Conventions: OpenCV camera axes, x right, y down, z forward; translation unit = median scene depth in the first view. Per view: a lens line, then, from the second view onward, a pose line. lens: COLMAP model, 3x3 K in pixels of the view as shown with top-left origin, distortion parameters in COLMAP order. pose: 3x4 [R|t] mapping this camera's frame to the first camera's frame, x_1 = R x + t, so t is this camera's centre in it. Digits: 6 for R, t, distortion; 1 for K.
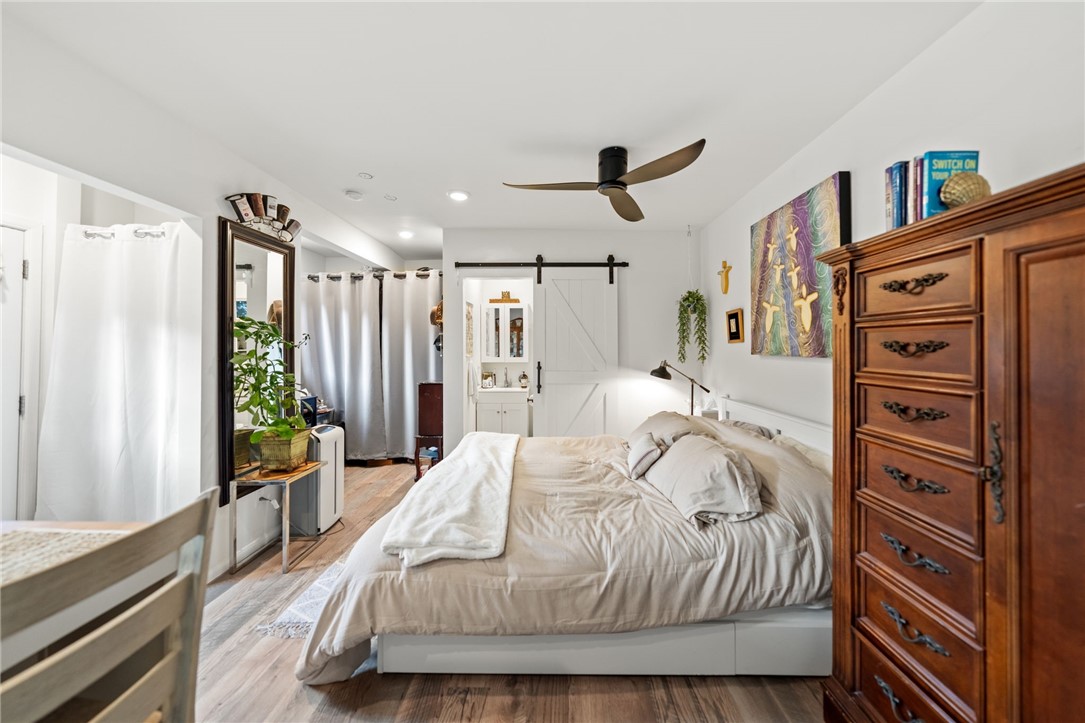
lens RADIAL K [[410.4, 0, 544.2], [0, 410.4, 341.9], [0, 0, 1]] dist [0.000236, 0.000106]
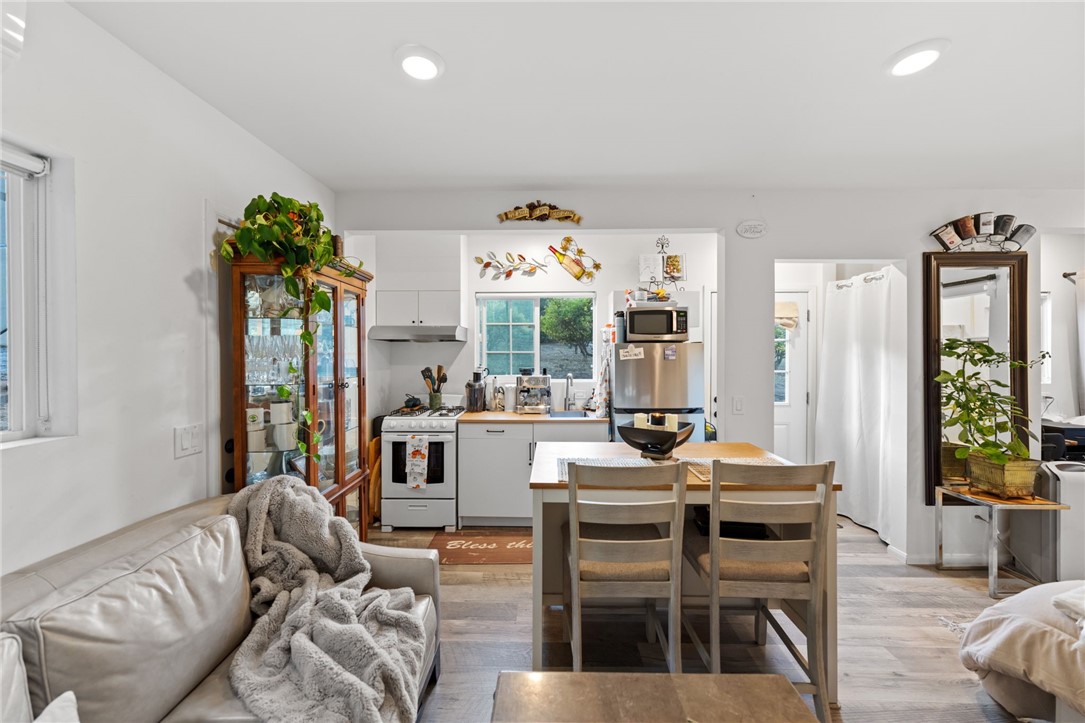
lens RADIAL K [[385.5, 0, 546.9], [0, 385.5, 354.9], [0, 0, 1]] dist [-0.000929, -0.000026]
pose [[0.012910, -0.000701, -0.999916, 0.260527], [0.015083, 0.999886, -0.000506, -0.033483], [0.999803, -0.015076, 0.012919, -0.068246]]
